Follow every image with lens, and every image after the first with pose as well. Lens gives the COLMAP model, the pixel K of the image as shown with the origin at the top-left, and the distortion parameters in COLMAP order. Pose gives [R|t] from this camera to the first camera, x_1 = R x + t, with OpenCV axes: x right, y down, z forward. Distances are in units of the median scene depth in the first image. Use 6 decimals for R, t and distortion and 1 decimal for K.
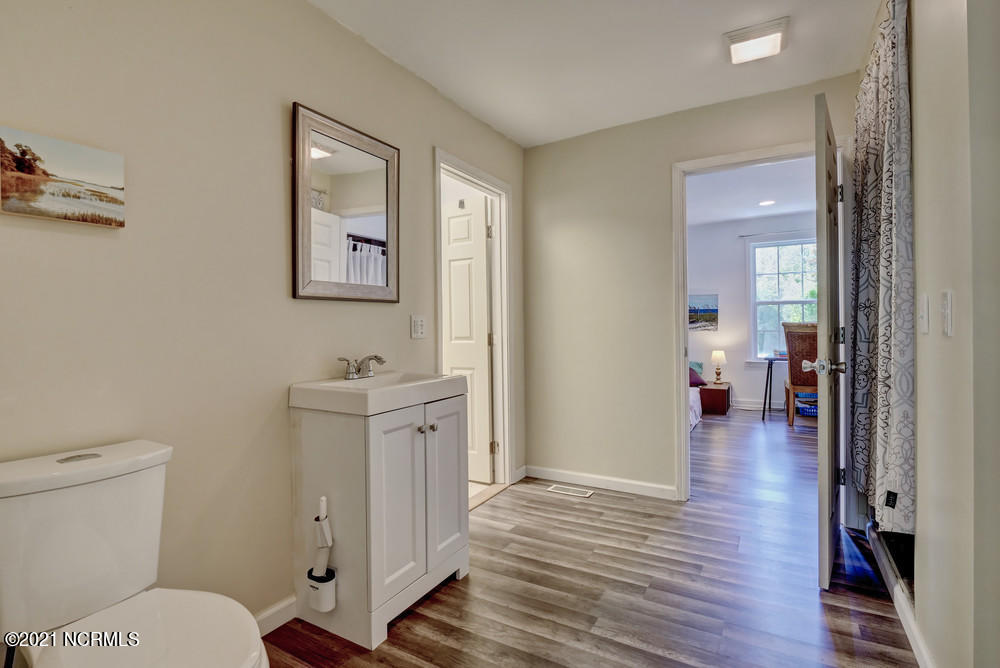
lens RADIAL K [[488.7, 0, 498.4], [0, 488.7, 331.4], [0, 0, 1]] dist [-0.014657, -0.000158]
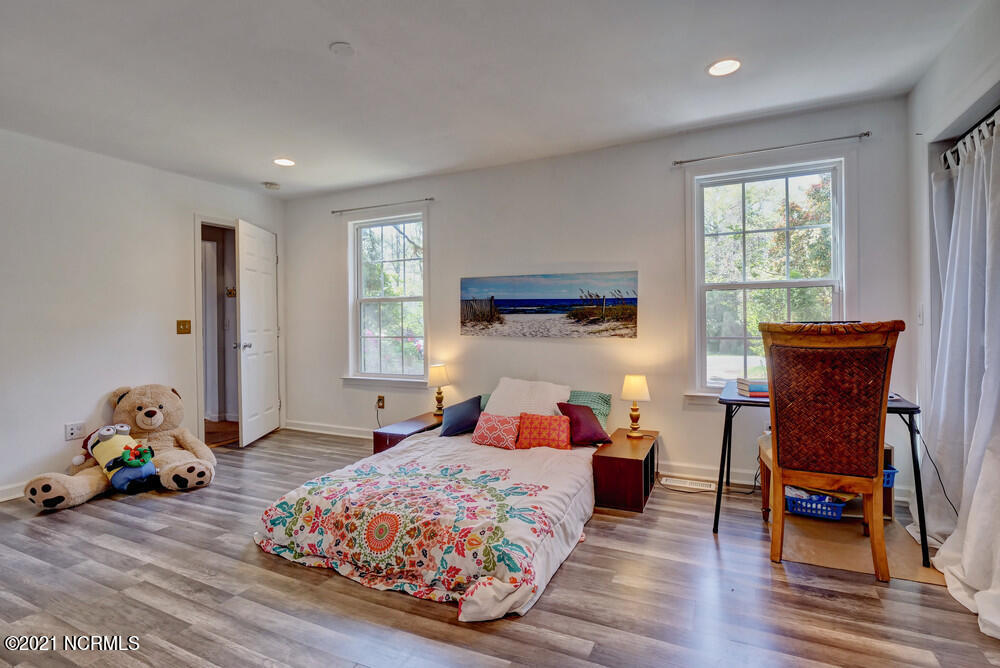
lens RADIAL K [[488.7, 0, 495.8], [0, 488.7, 326.6], [0, 0, 1]] dist [-0.014657, -0.000158]
pose [[0.997822, 0.006607, 0.065638, 0.265959], [-0.005873, 0.999918, -0.011370, -0.006837], [-0.065708, 0.010959, 0.997779, 0.480703]]
